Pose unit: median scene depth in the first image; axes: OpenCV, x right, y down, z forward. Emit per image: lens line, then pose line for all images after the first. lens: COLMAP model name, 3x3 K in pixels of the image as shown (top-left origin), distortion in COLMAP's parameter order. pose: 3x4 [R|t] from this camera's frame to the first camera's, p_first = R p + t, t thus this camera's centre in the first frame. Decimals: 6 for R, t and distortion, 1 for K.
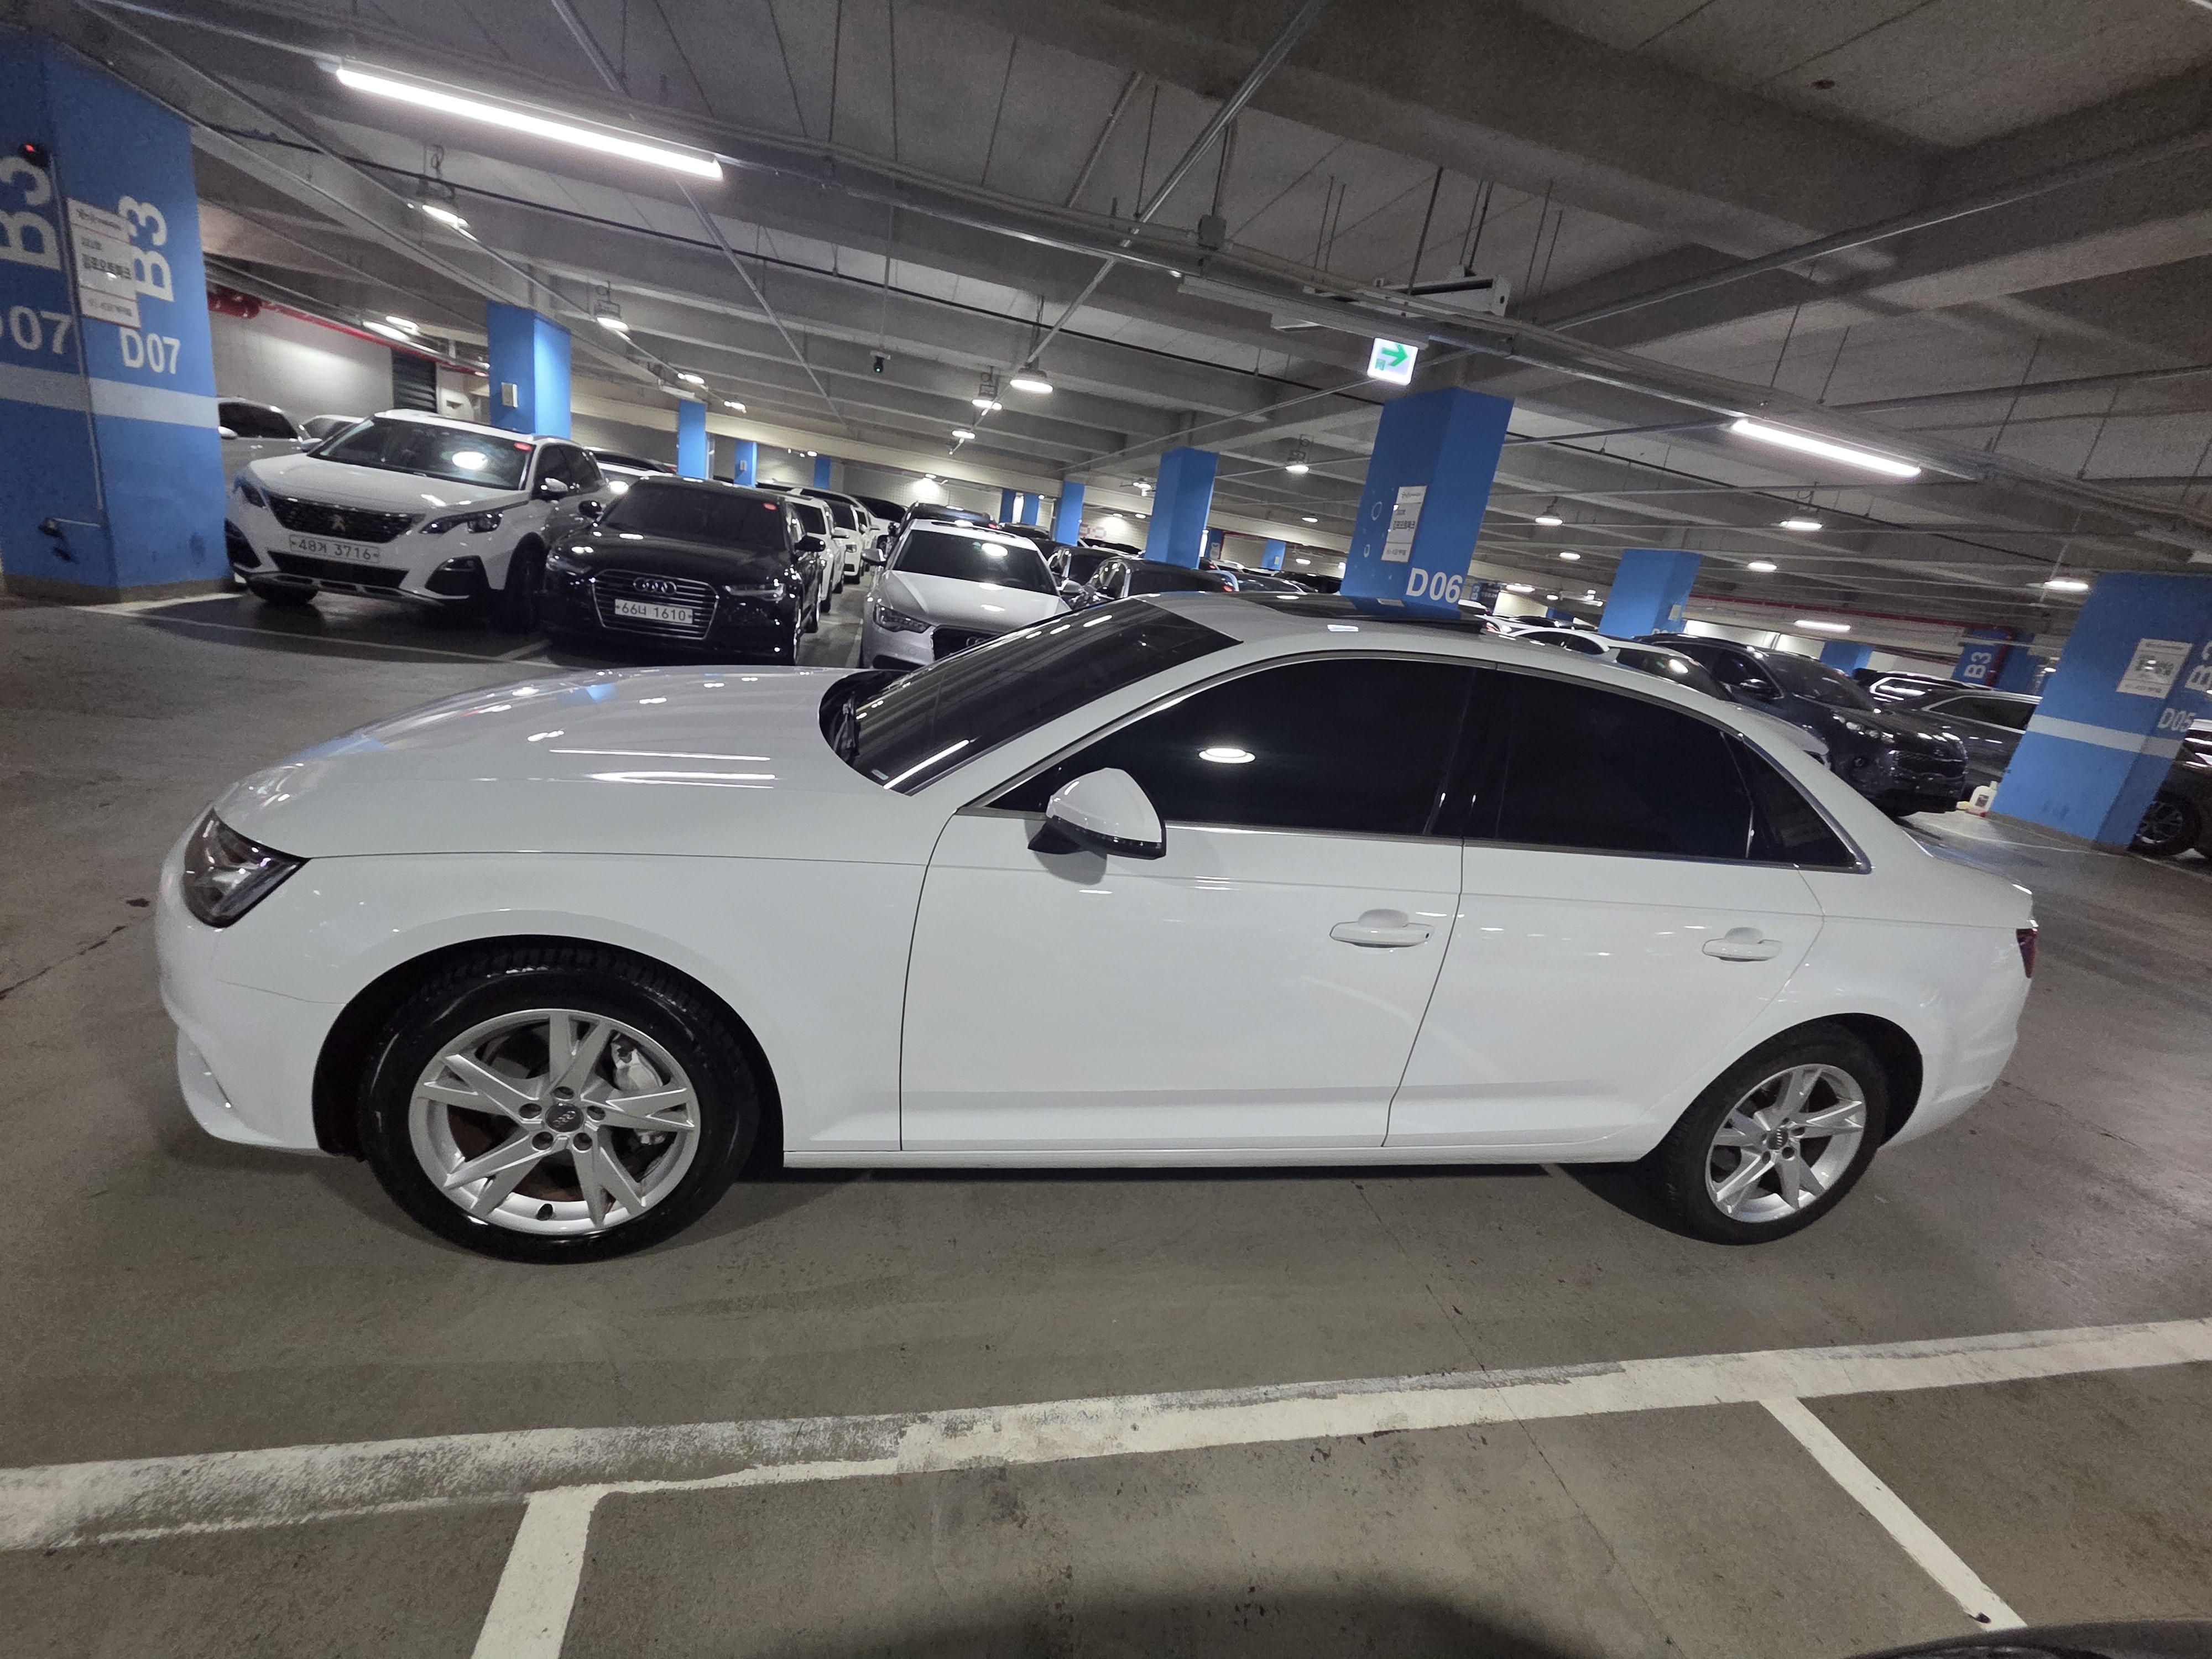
lens RADIAL K [[911.0, 0, 1102.5], [0, 911.0, 821.8], [0, 0, 1]] dist [0.002500, 0.000003]
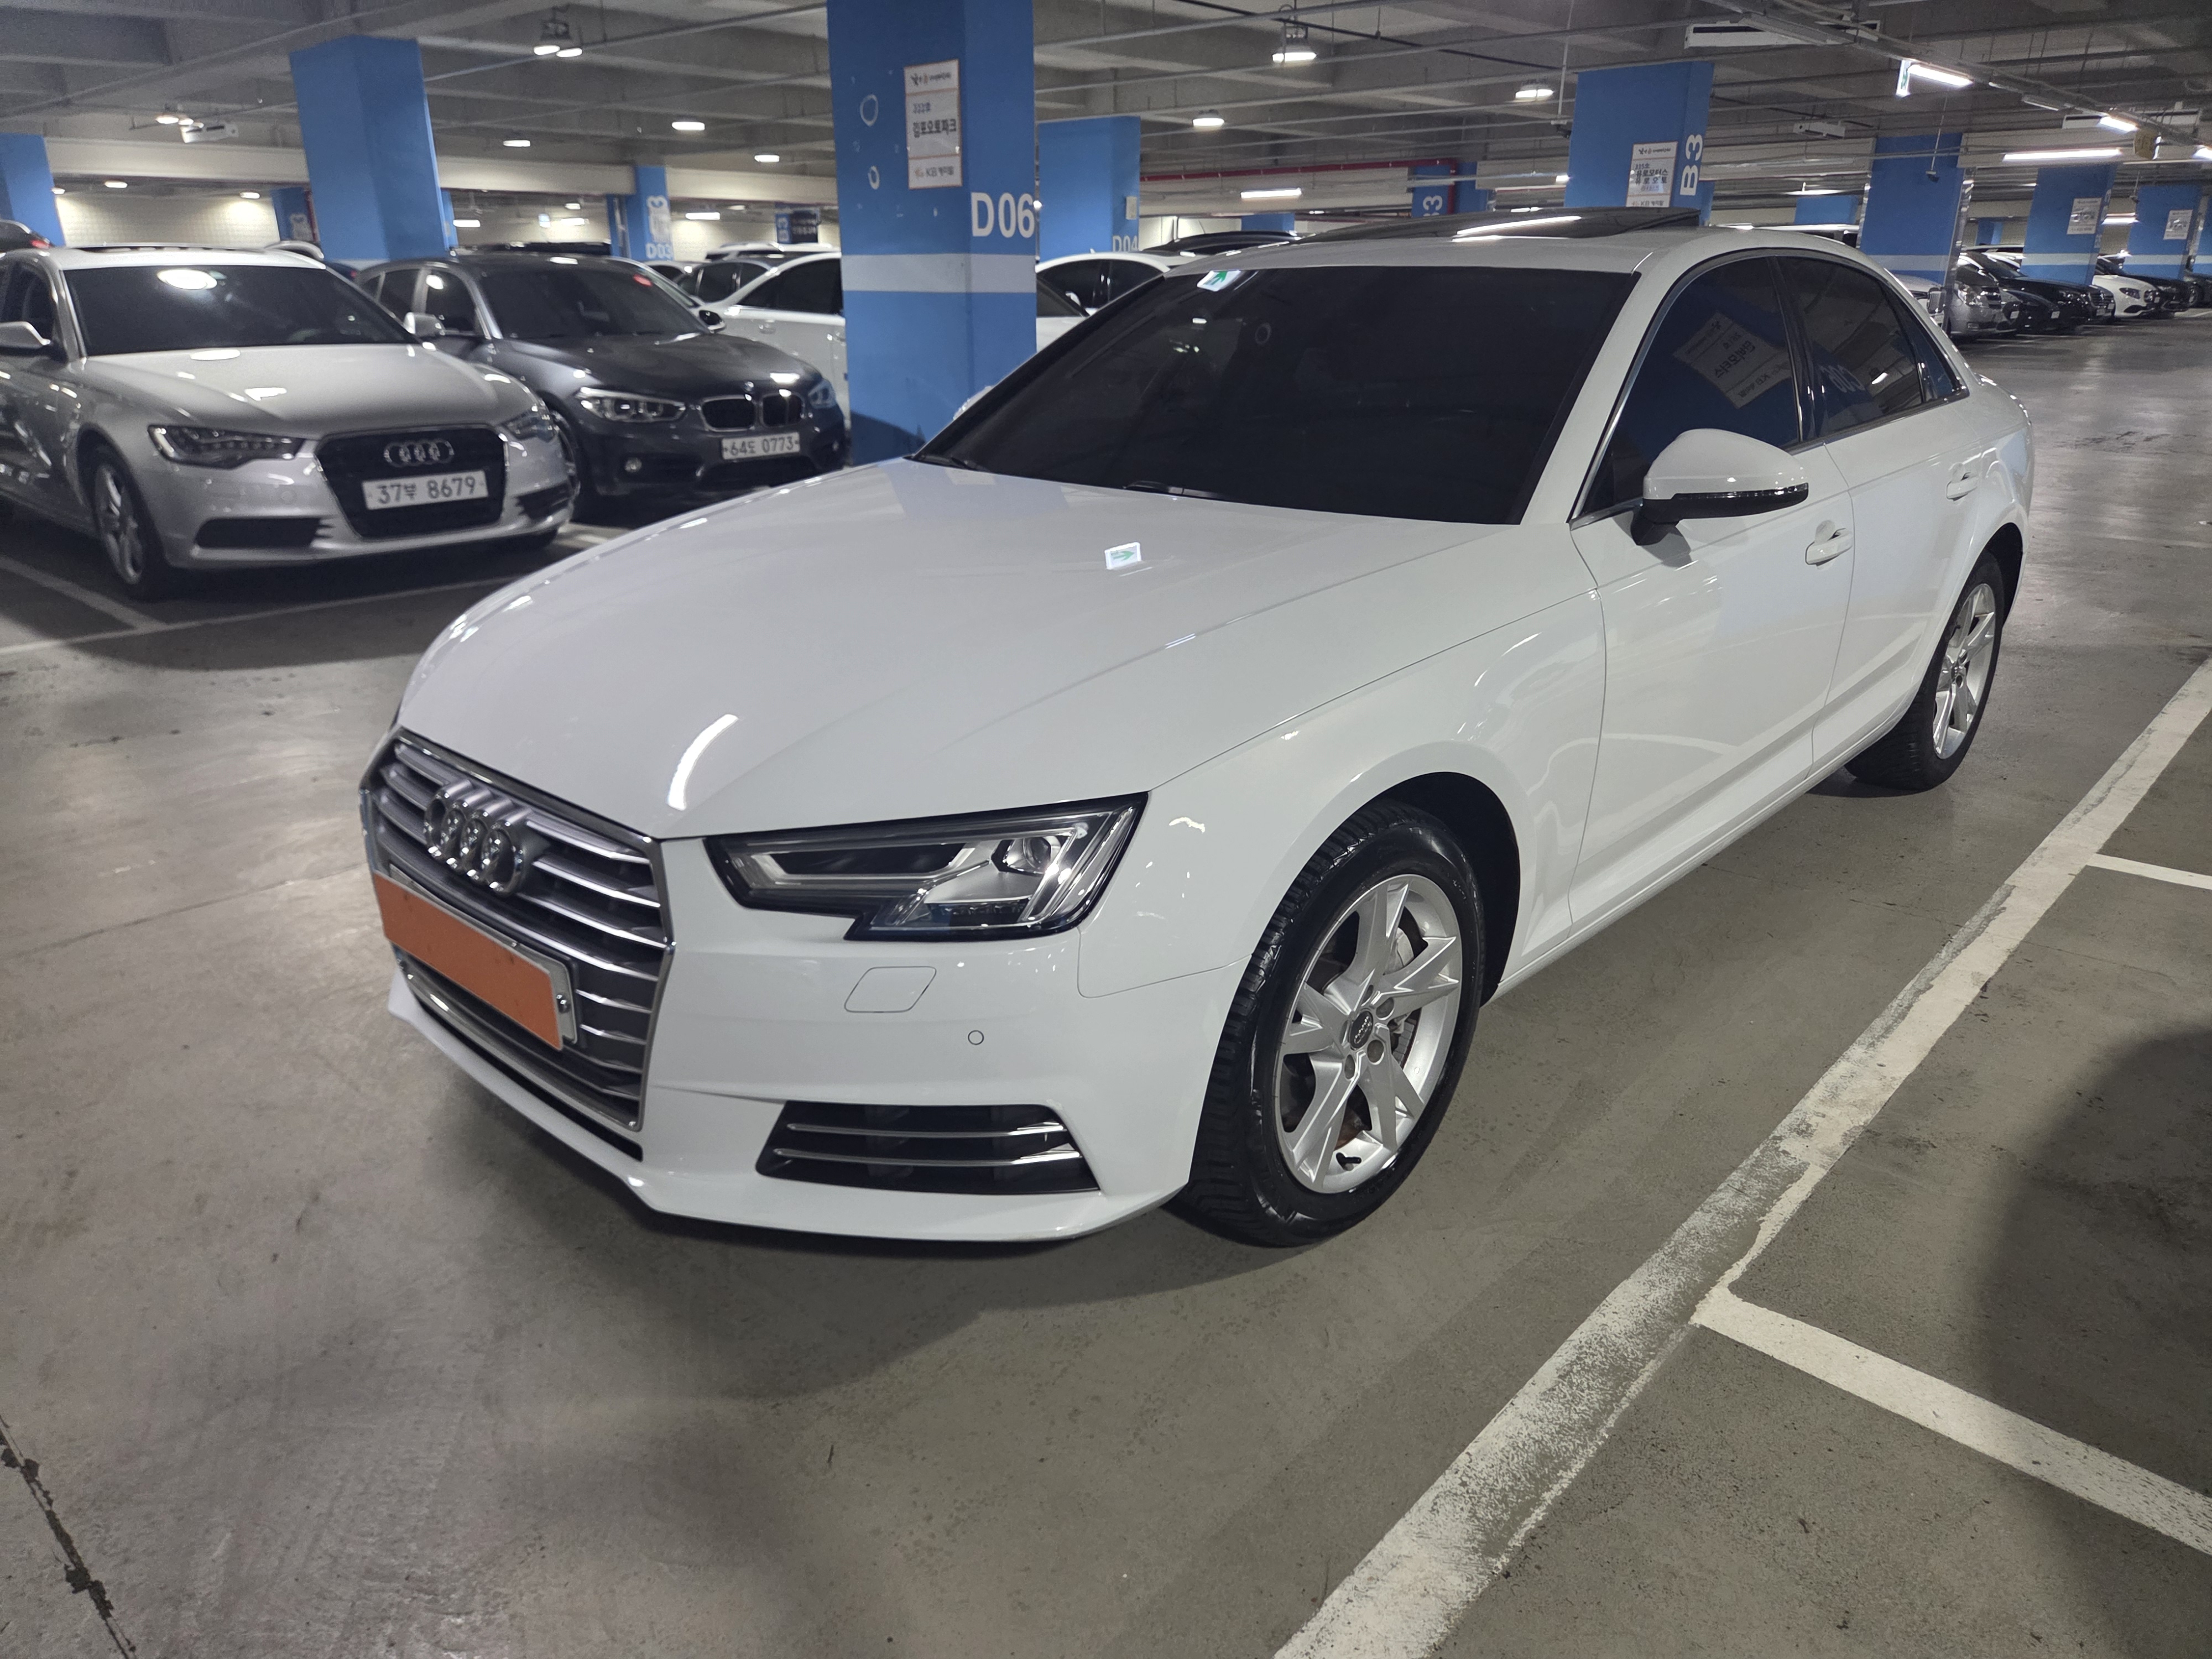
lens RADIAL K [[1474.1, 0, 1106.0], [0, 1474.1, 829.5], [0, 0, 1]] dist [0.058767, -0.055282]
pose [[0.811792, -0.355676, 0.463129, -0.291143], [0.296895, 0.934337, 0.197147, -0.034473], [-0.502839, -0.022542, 0.864086, 0.002808]]
